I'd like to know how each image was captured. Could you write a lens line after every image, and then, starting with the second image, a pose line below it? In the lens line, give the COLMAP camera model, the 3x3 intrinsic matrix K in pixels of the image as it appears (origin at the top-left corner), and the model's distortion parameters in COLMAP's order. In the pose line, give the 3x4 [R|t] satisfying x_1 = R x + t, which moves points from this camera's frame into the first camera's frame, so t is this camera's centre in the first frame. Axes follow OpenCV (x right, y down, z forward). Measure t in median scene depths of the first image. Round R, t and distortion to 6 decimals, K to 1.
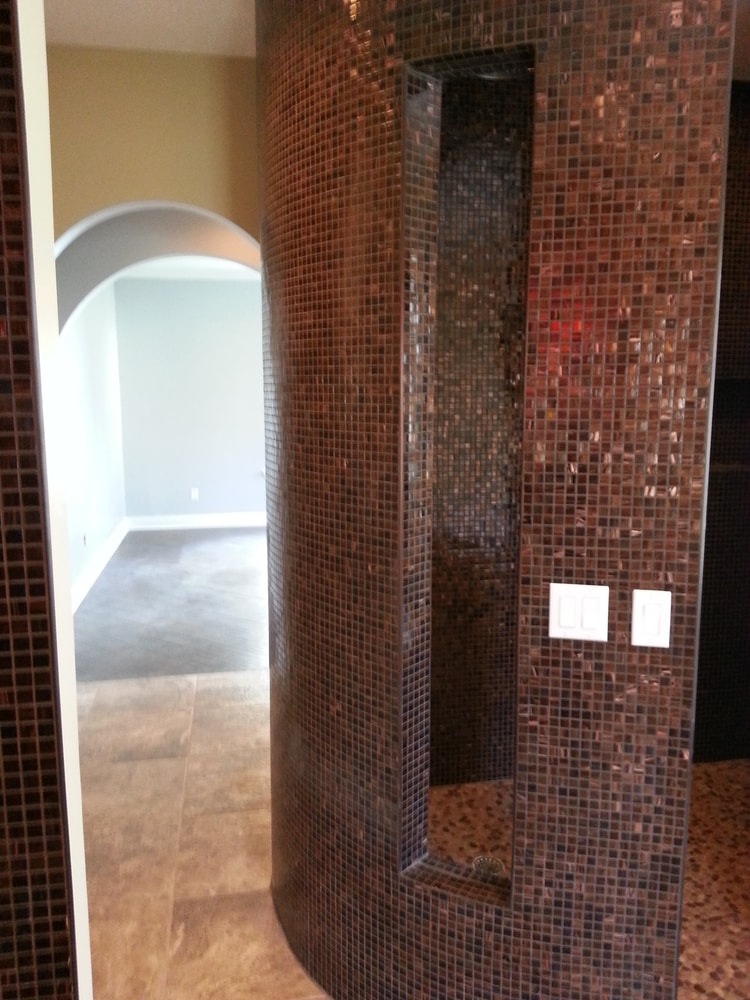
lens RADIAL K [[908.2, 0, 376.5], [0, 908.2, 507.4], [0, 0, 1]] dist [0.126065, -0.237273]
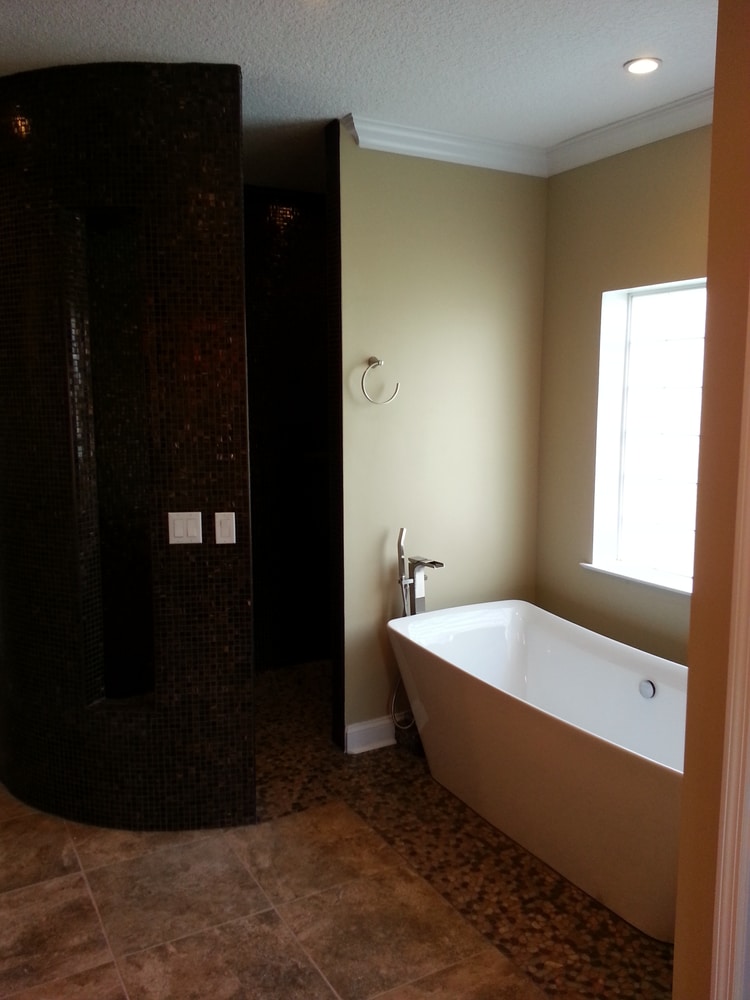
lens RADIAL K [[908.2, 0, 420.4], [0, 908.2, 508.8], [0, 0, 1]] dist [0.126065, -0.237273]
pose [[0.940391, -0.045702, 0.337011, 0.054290], [0.049729, 0.998757, -0.003323, 0.101952], [-0.336440, 0.019884, 0.941495, -0.762762]]
